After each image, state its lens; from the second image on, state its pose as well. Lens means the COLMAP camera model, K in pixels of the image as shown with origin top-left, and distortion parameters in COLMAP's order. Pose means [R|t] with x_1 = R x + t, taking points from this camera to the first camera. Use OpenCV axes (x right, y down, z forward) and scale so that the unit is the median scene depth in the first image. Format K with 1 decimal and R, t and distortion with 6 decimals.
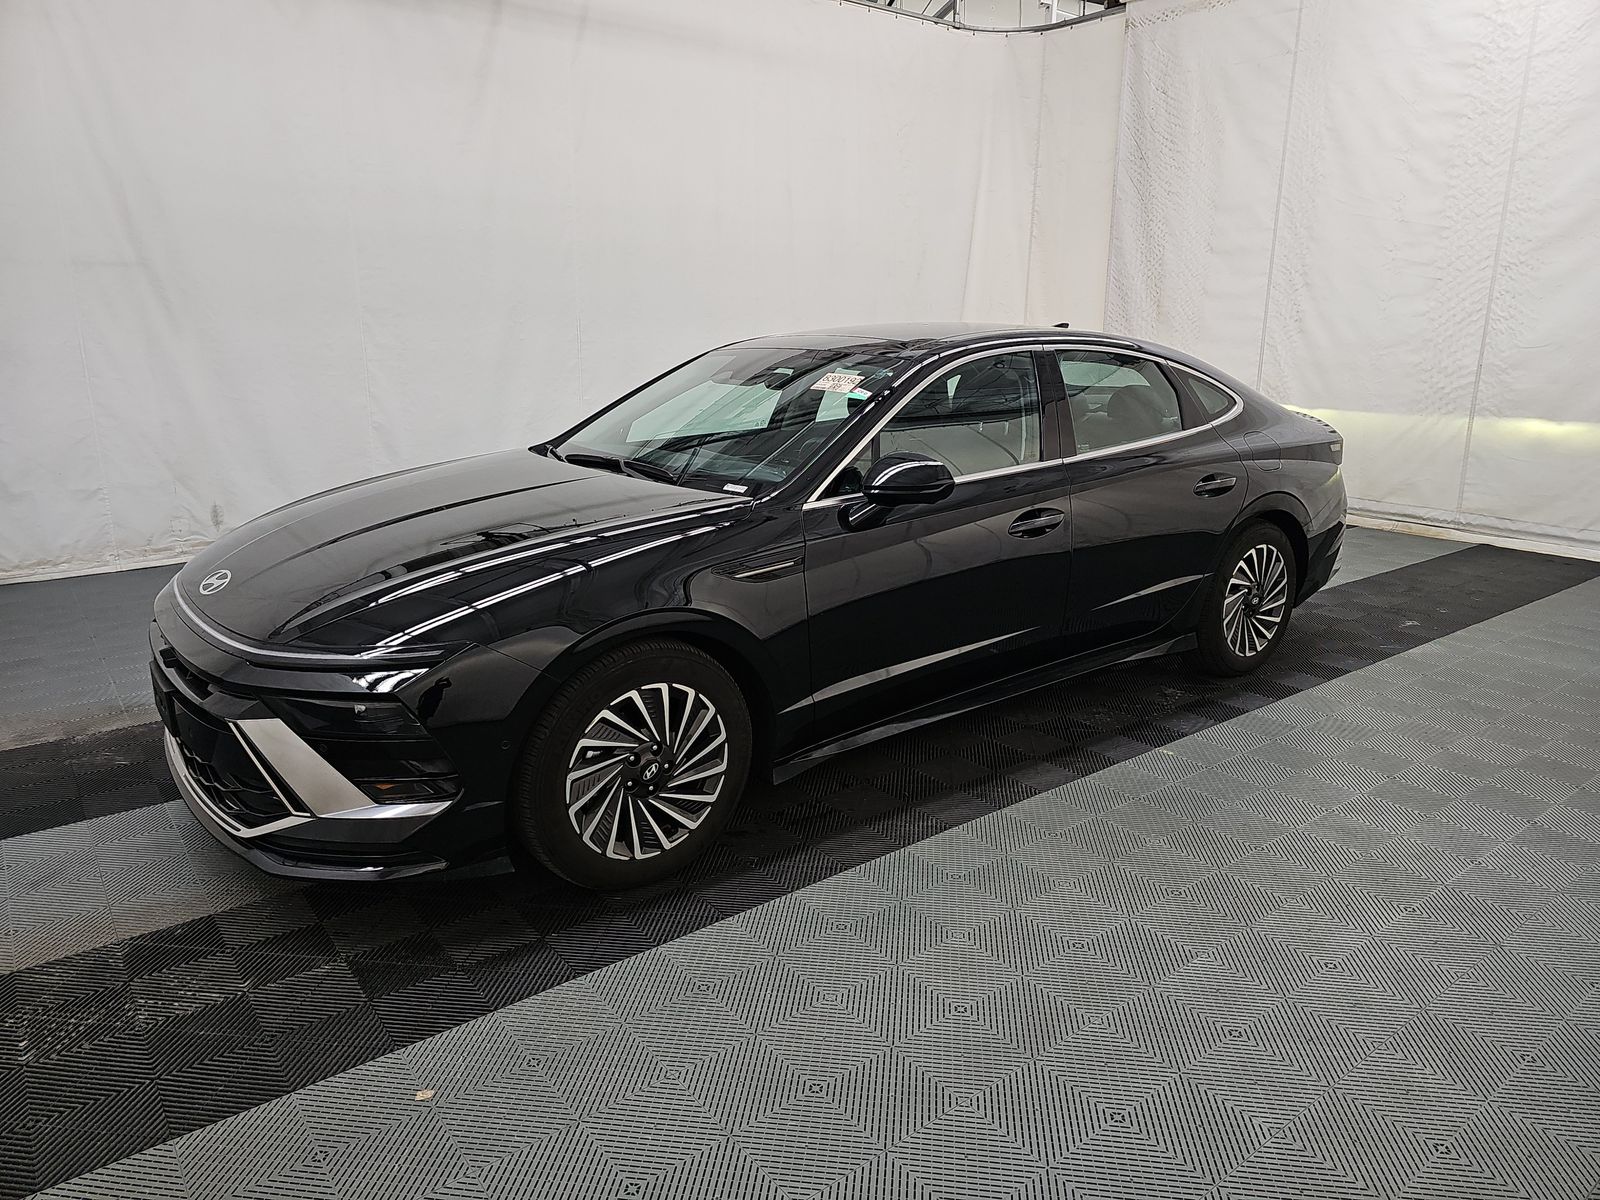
lens RADIAL K [[1052.7, 0, 757.2], [0, 1052.7, 597.3], [0, 0, 1]] dist [0.043257, -0.031036]
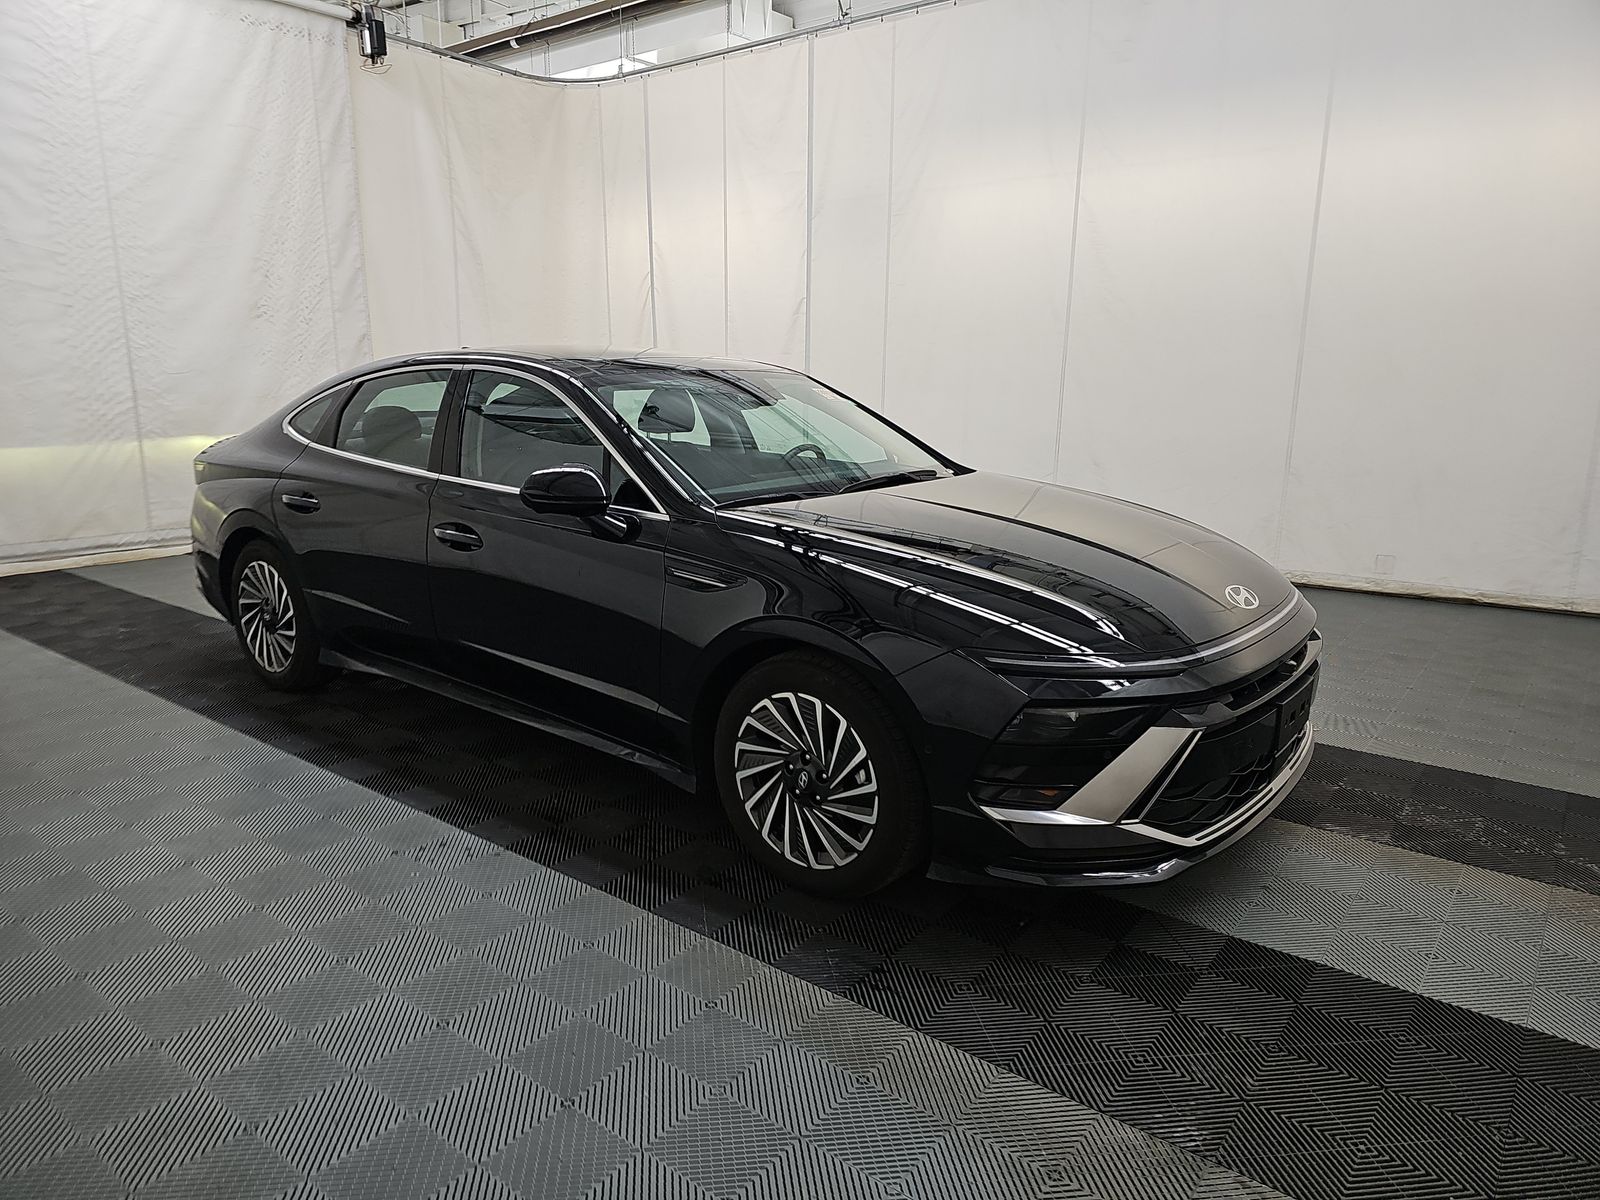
lens RADIAL K [[1052.7, 0, 769.0], [0, 1052.7, 605.1], [0, 0, 1]] dist [0.043257, -0.031036]
pose [[-0.276184, -0.207313, 0.938479, -0.523944], [0.241485, 0.930166, 0.276543, -0.160235], [-0.930273, 0.303006, -0.206834, 0.697454]]
